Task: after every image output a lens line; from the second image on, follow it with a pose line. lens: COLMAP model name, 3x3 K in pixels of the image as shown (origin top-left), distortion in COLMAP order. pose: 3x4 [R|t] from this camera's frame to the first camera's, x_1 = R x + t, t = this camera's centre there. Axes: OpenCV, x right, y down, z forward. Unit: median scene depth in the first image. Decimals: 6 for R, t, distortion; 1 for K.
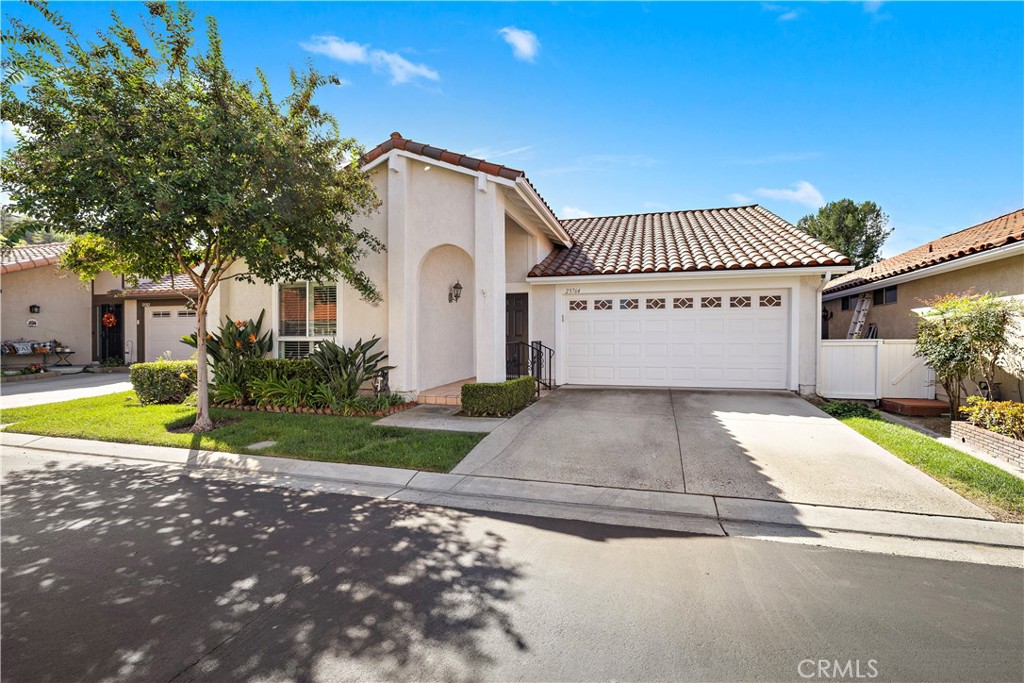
lens RADIAL K [[472.1, 0, 511.9], [0, 472.1, 352.4], [0, 0, 1]] dist [-0.002667, 0.000038]
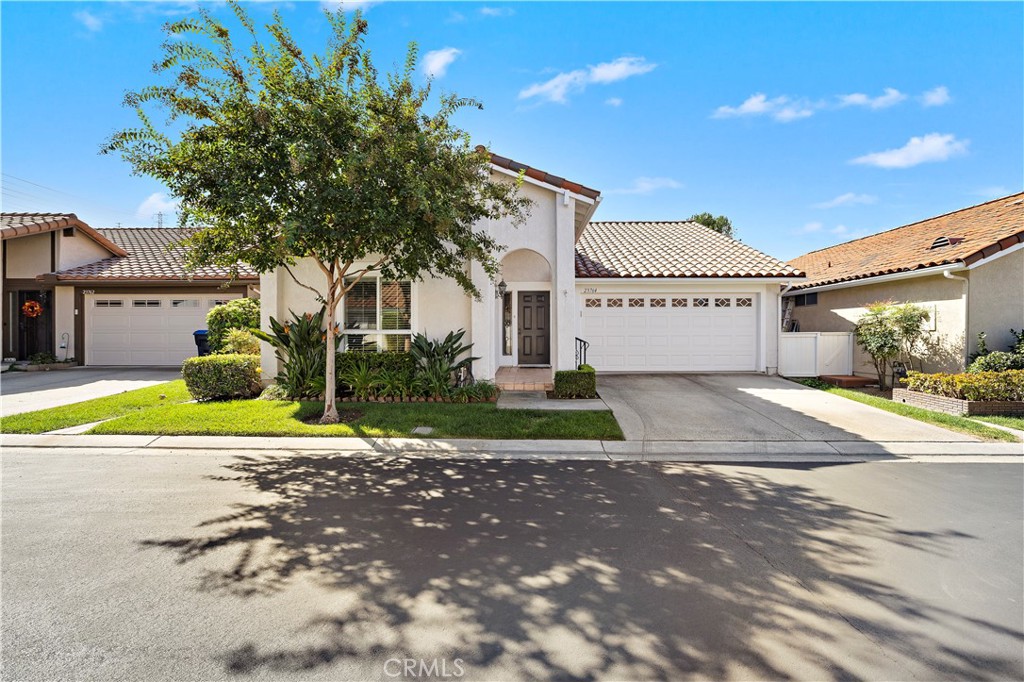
lens RADIAL K [[470.5, 0, 512.0], [0, 470.5, 341.0], [0, 0, 1]] dist [-0.001908, -0.000048]
pose [[0.964972, -0.005120, 0.262302, -0.496421], [0.006595, 0.999967, -0.004742, -0.002670], [-0.262269, 0.006306, 0.964974, -0.083490]]
